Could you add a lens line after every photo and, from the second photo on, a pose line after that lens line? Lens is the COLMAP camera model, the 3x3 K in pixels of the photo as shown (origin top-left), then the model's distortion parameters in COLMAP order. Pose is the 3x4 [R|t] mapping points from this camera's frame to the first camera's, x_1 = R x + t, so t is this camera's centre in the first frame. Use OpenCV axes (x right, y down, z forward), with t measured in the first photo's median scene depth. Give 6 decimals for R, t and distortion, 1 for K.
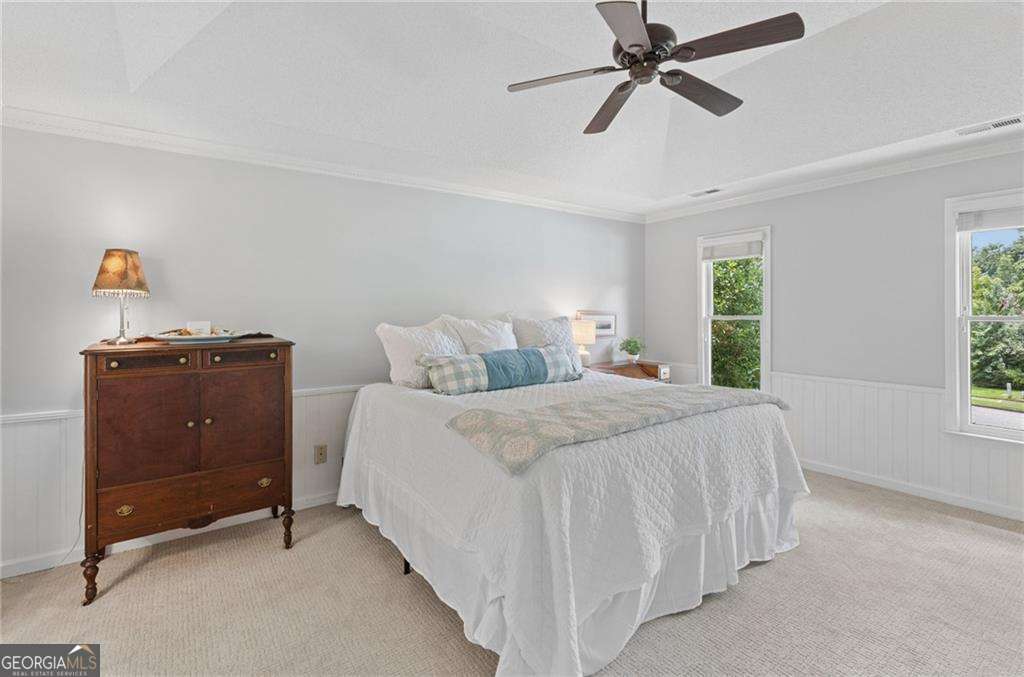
lens RADIAL K [[483.4, 0, 491.2], [0, 483.4, 320.8], [0, 0, 1]] dist [0.009895, -0.000305]
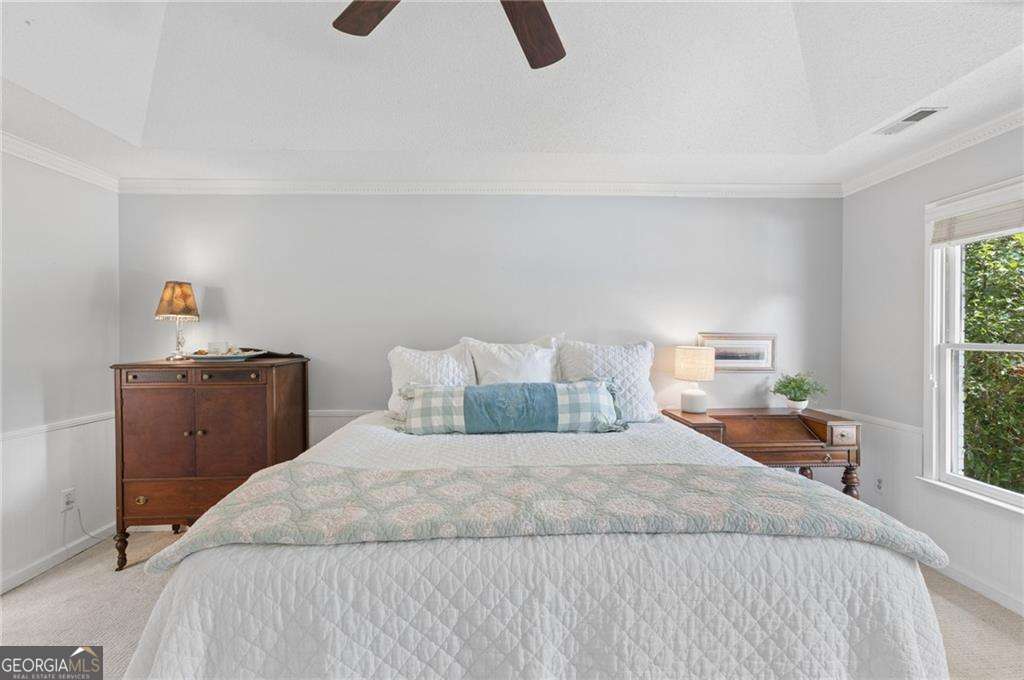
lens RADIAL K [[464.8, 0, 495.2], [0, 464.8, 342.2], [0, 0, 1]] dist [0.011691, 0.000040]
pose [[0.840869, 0.014055, -0.541056, 0.436920], [-0.012389, 0.999901, 0.006720, -0.011338], [0.541097, 0.001052, 0.840960, 0.374741]]
